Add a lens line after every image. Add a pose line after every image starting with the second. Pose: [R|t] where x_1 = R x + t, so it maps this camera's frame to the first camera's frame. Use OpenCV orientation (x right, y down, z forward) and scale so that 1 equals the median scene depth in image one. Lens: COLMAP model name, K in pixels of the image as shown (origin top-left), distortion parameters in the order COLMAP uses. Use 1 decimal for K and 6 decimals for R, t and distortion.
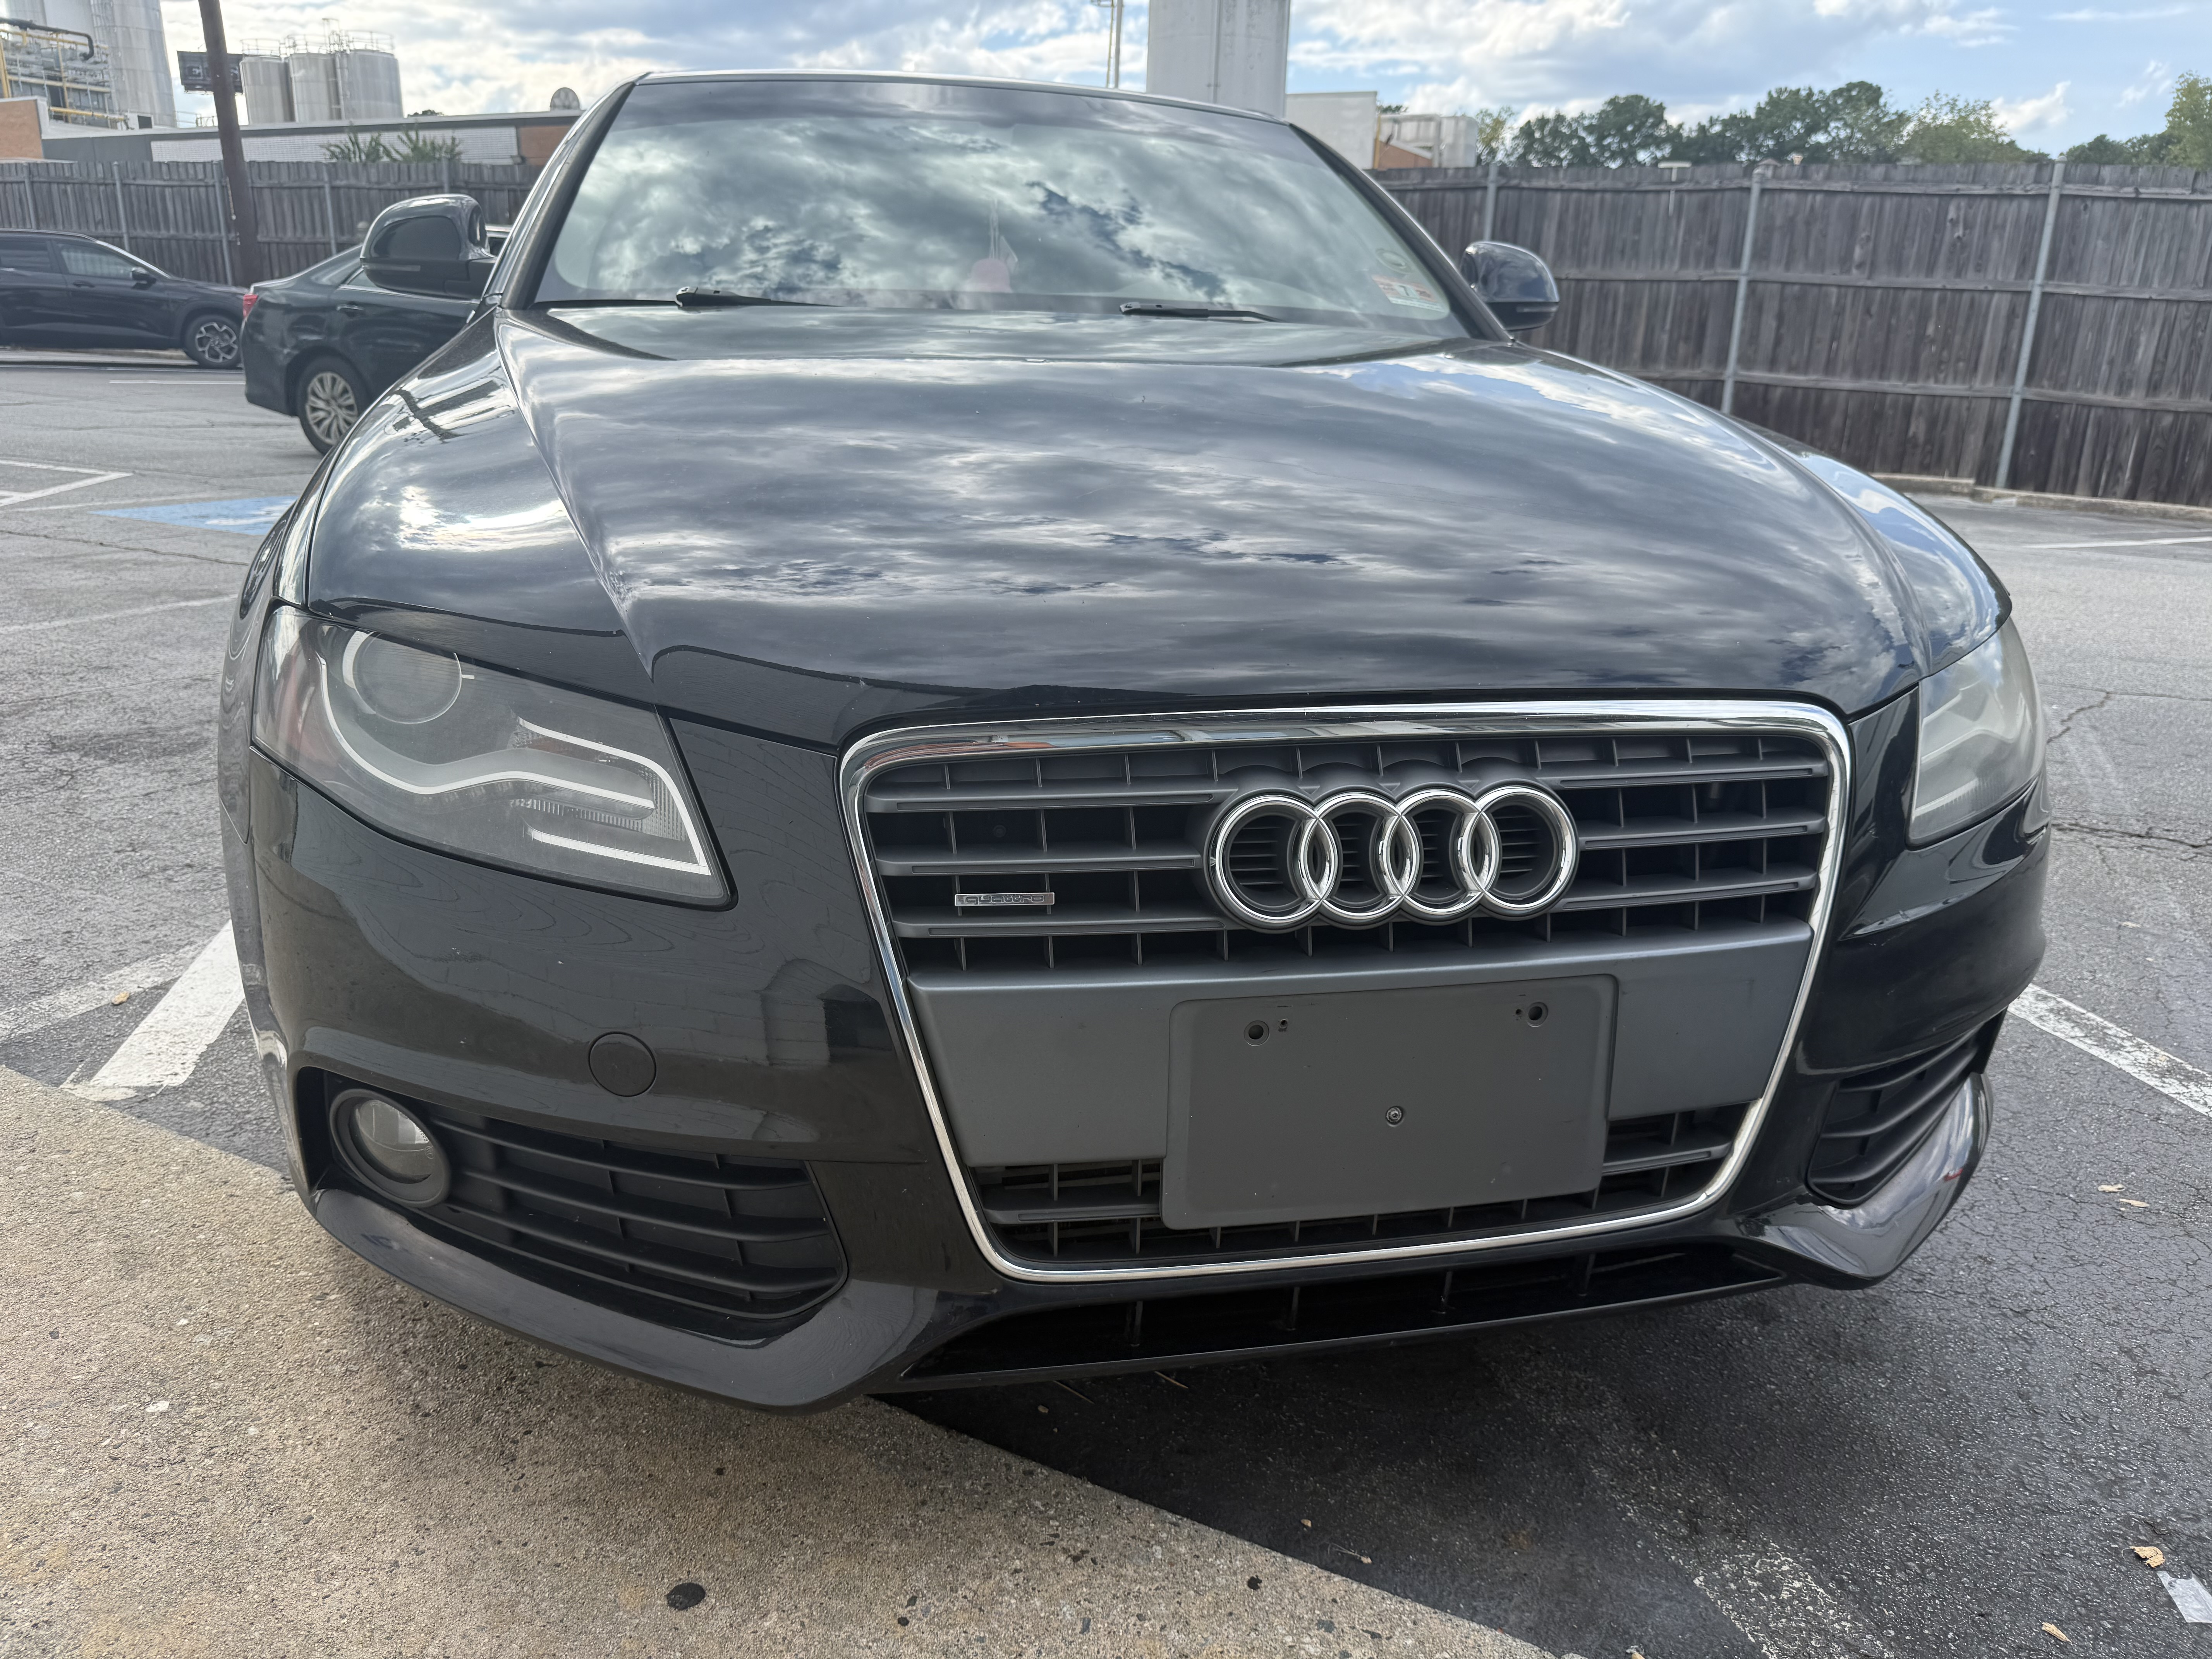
lens RADIAL K [[1683.0, 0, 1079.1], [0, 1683.0, 832.7], [0, 0, 1]] dist [-0.005166, -0.012655]
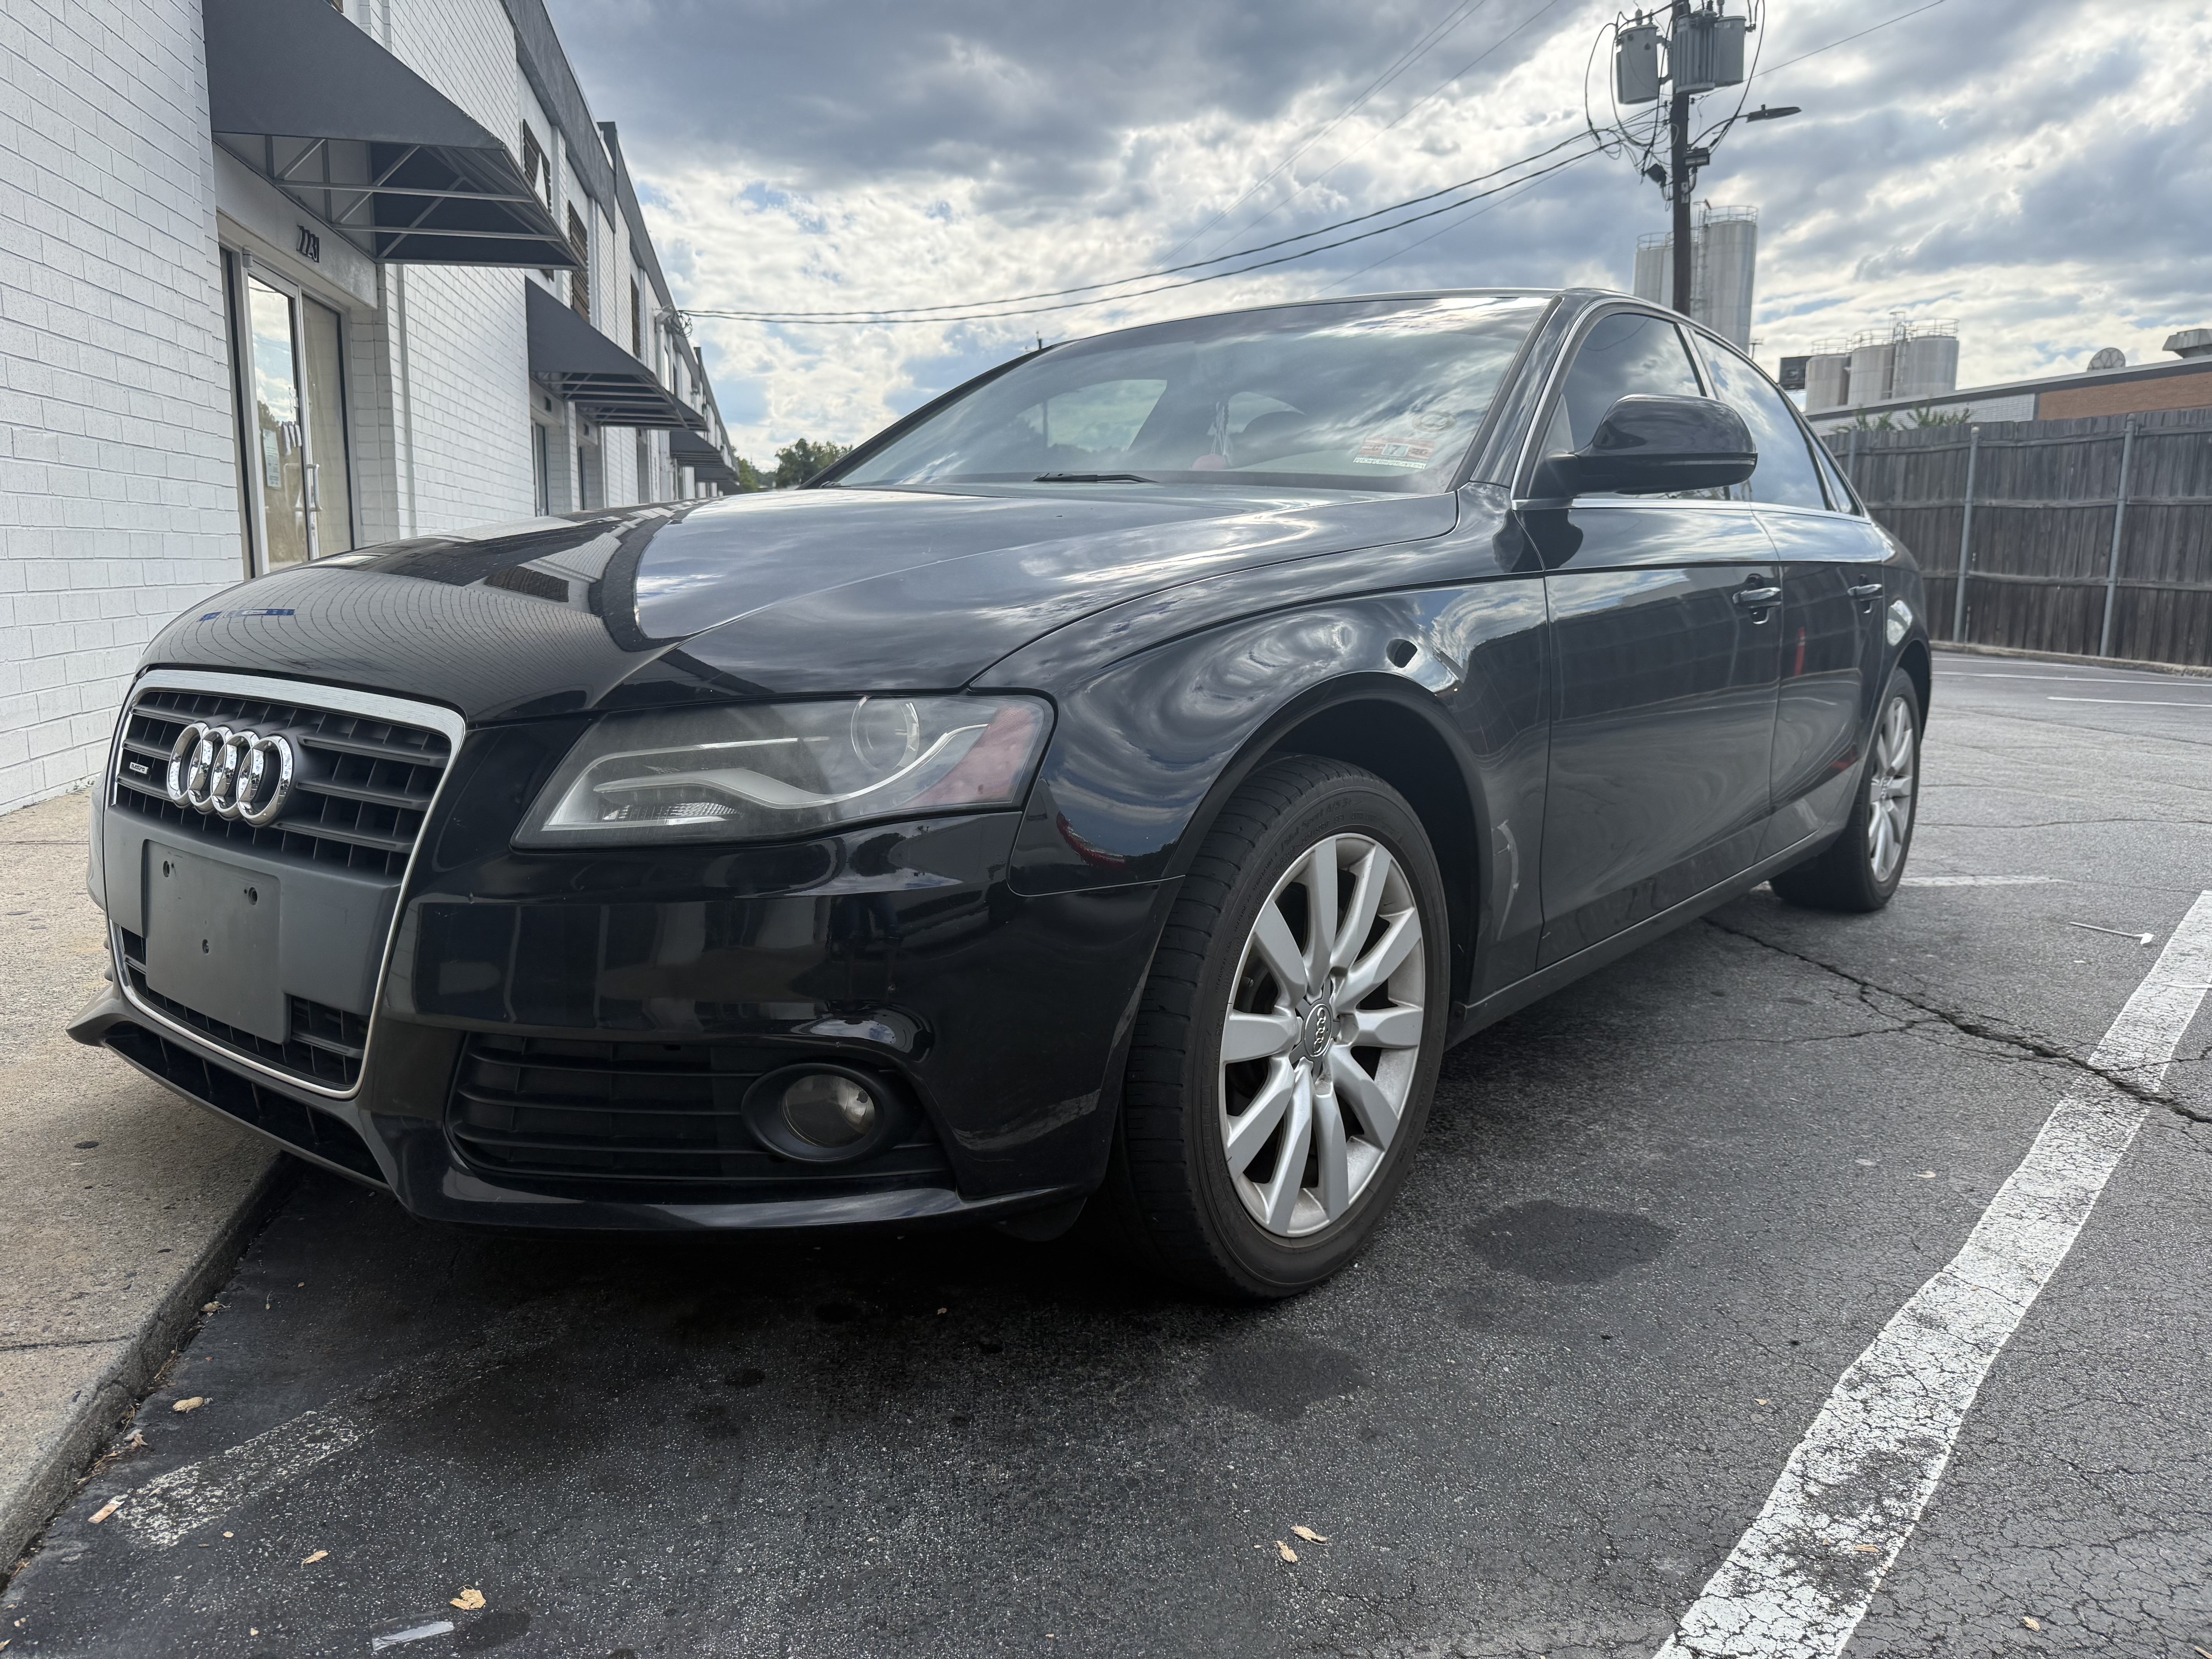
lens RADIAL K [[1683.0, 0, 1079.1], [0, 1683.0, 832.7], [0, 0, 1]] dist [-0.005166, -0.012655]
pose [[0.579925, 0.102355, -0.808214, 0.145550], [-0.233301, 0.971391, -0.044382, -0.003516], [0.780549, 0.214295, 0.587214, 0.056228]]
